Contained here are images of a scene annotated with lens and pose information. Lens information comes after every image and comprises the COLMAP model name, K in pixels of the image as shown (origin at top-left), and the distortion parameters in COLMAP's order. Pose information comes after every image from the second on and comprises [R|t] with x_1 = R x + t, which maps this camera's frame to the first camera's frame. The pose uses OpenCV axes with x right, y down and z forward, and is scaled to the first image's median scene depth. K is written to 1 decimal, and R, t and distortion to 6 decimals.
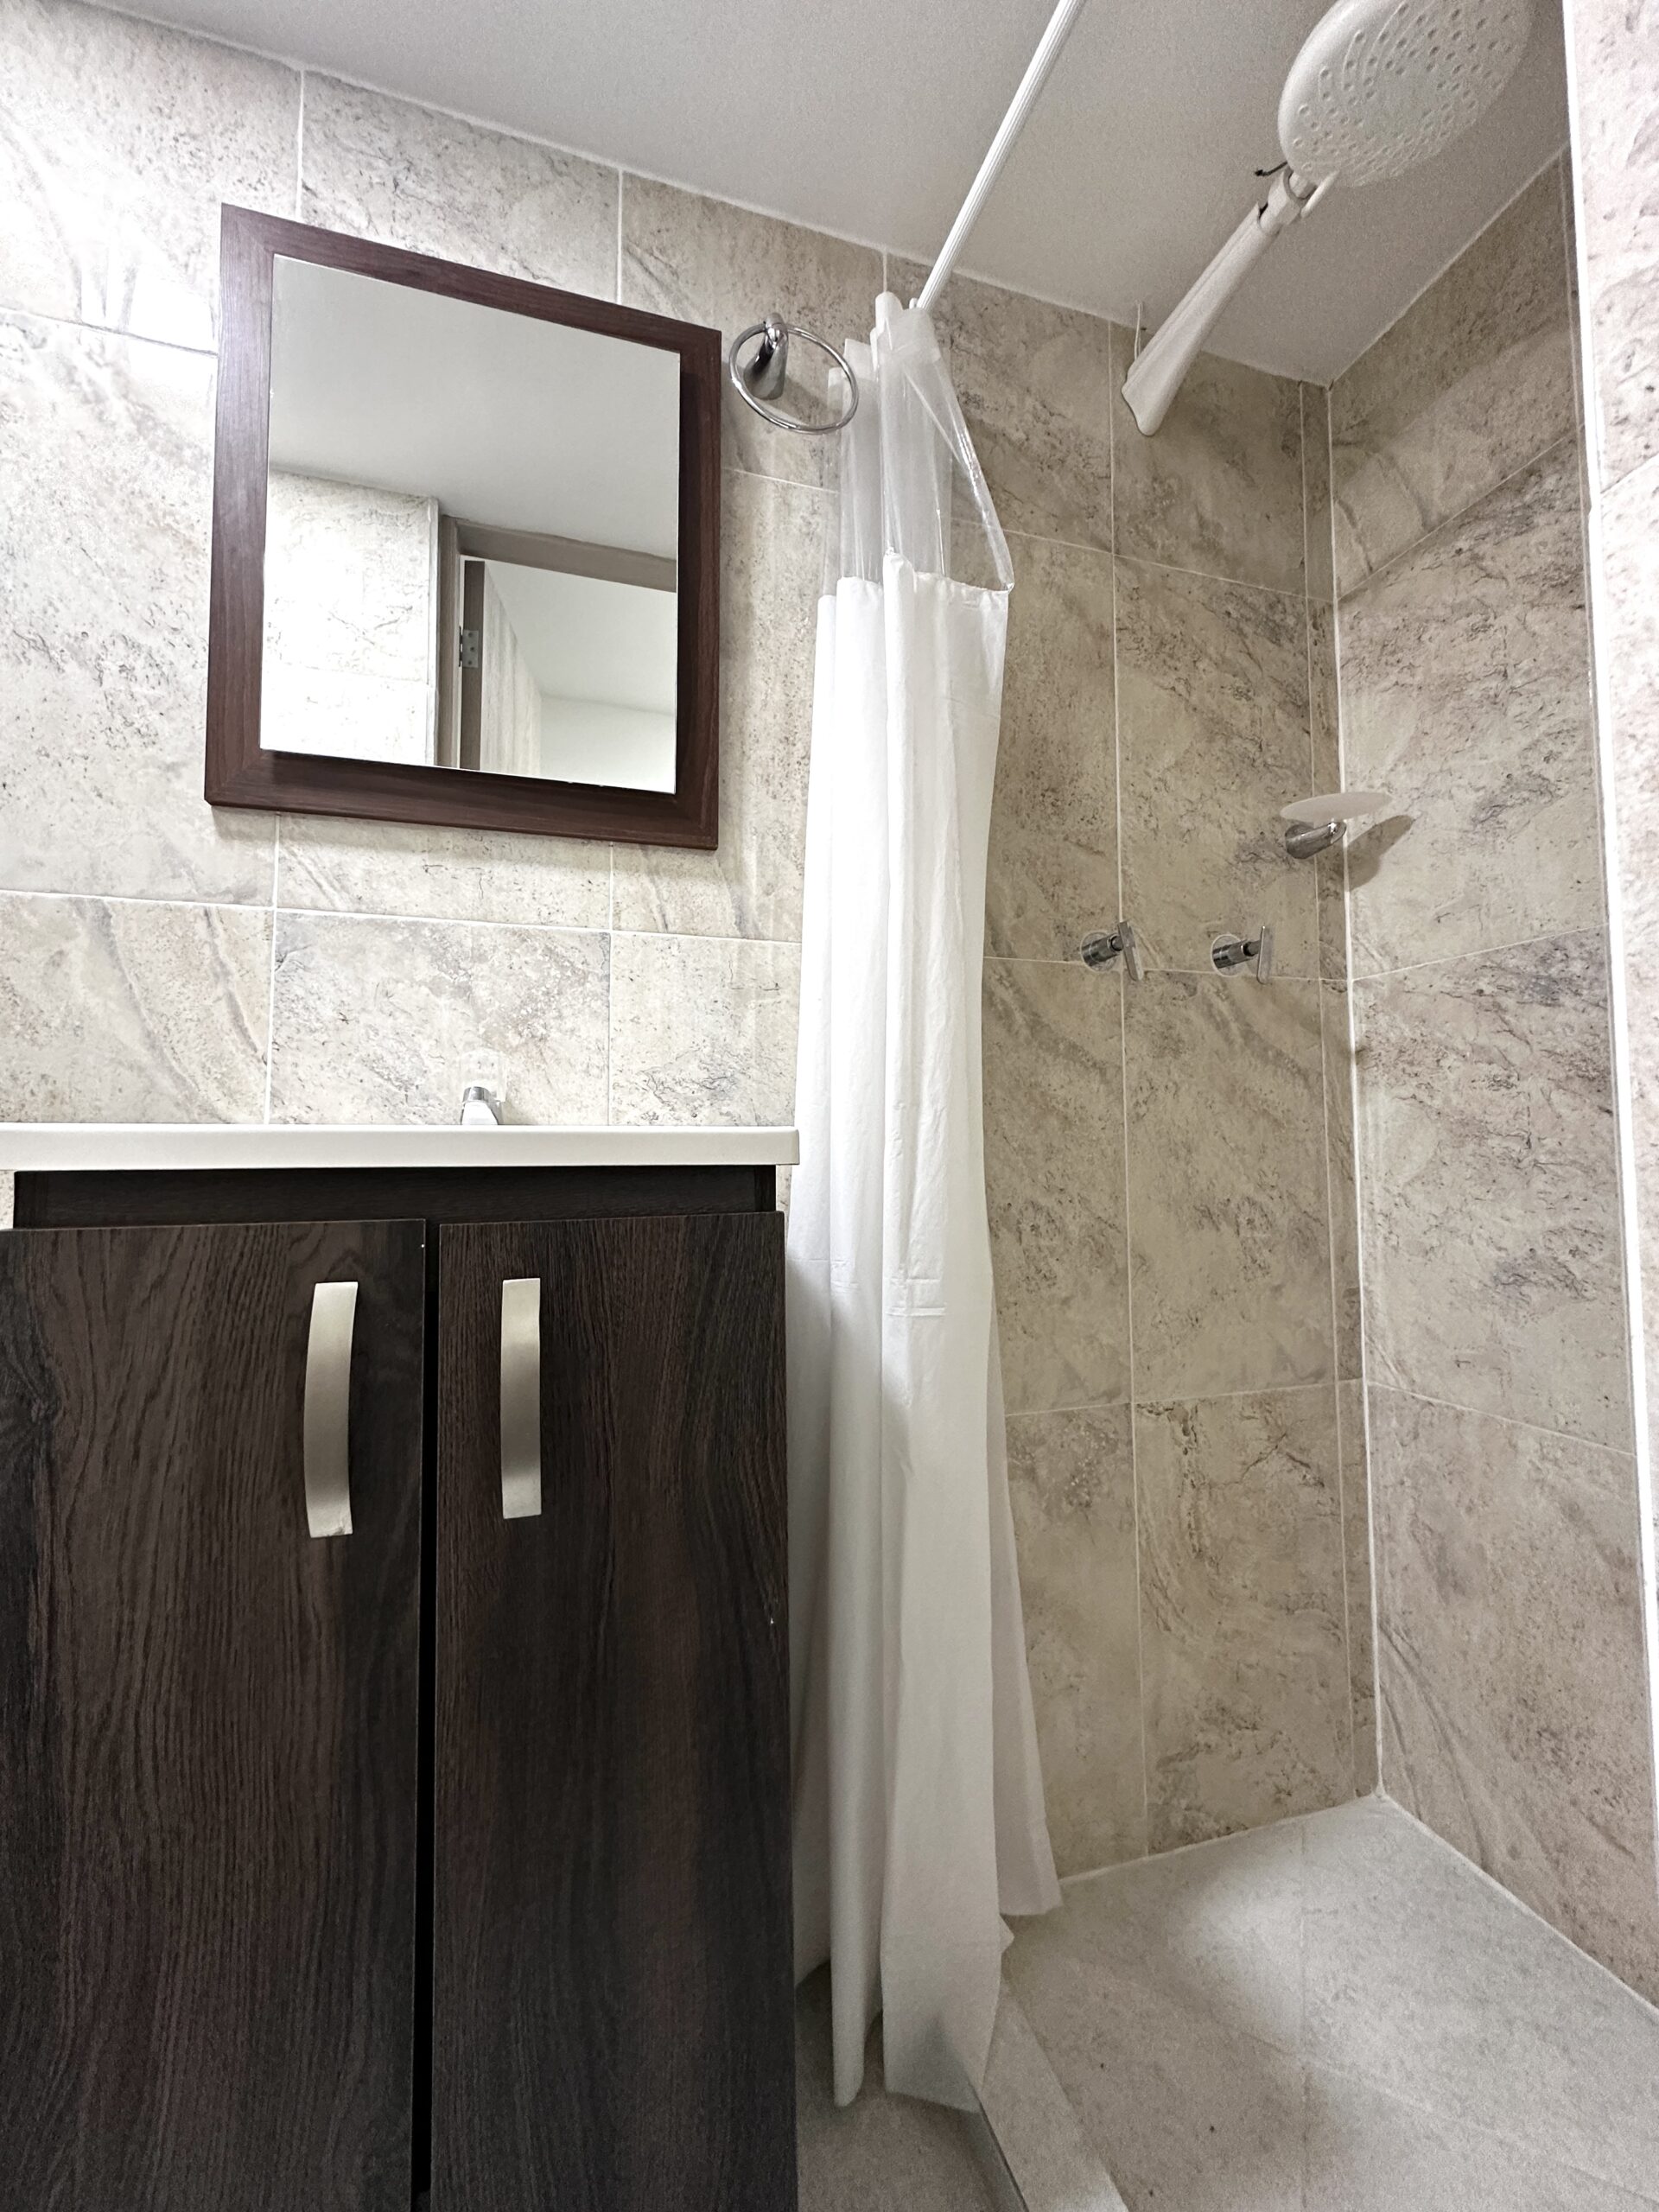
lens RADIAL K [[883.2, 0, 827.4], [0, 883.2, 1105.0], [0, 0, 1]] dist [-0.004702, 0.001458]
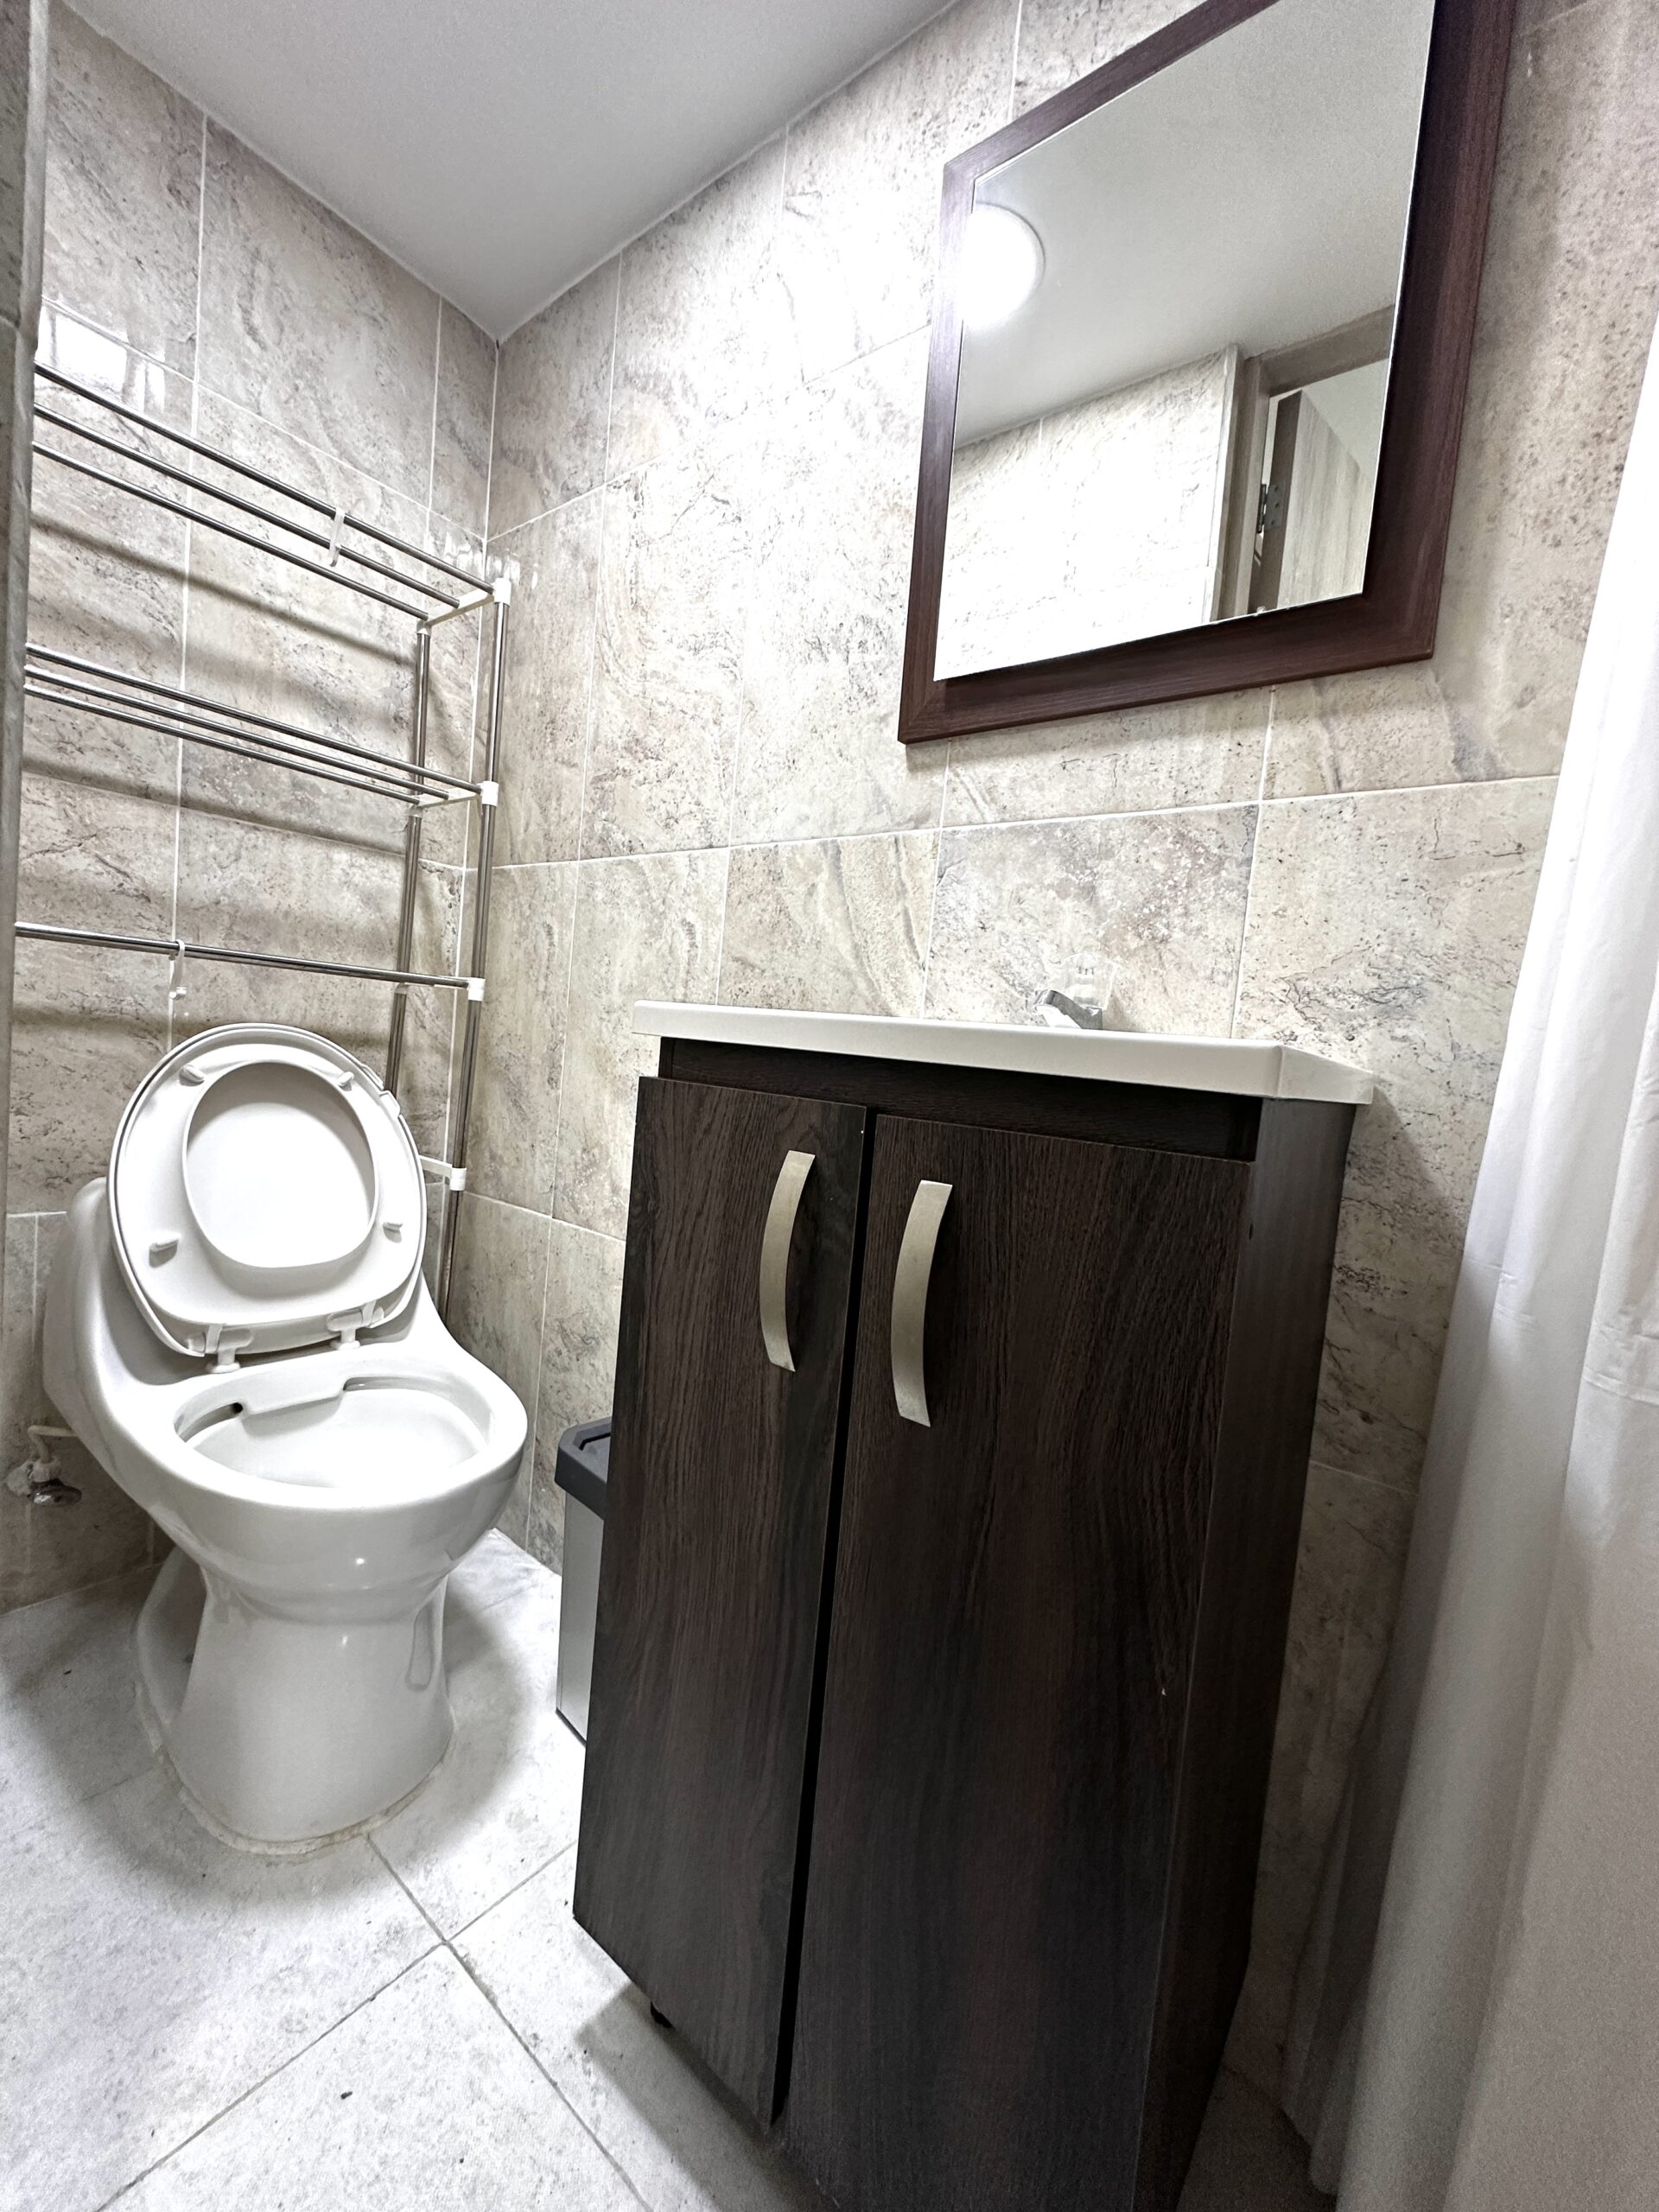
lens RADIAL K [[883.2, 0, 829.7], [0, 883.2, 1104.5], [0, 0, 1]] dist [-0.004702, 0.001458]
pose [[0.579662, 0.112464, -0.807059, 0.222768], [-0.050217, 0.993478, 0.102373, 0.014608], [0.813308, -0.018814, 0.581529, 0.230770]]
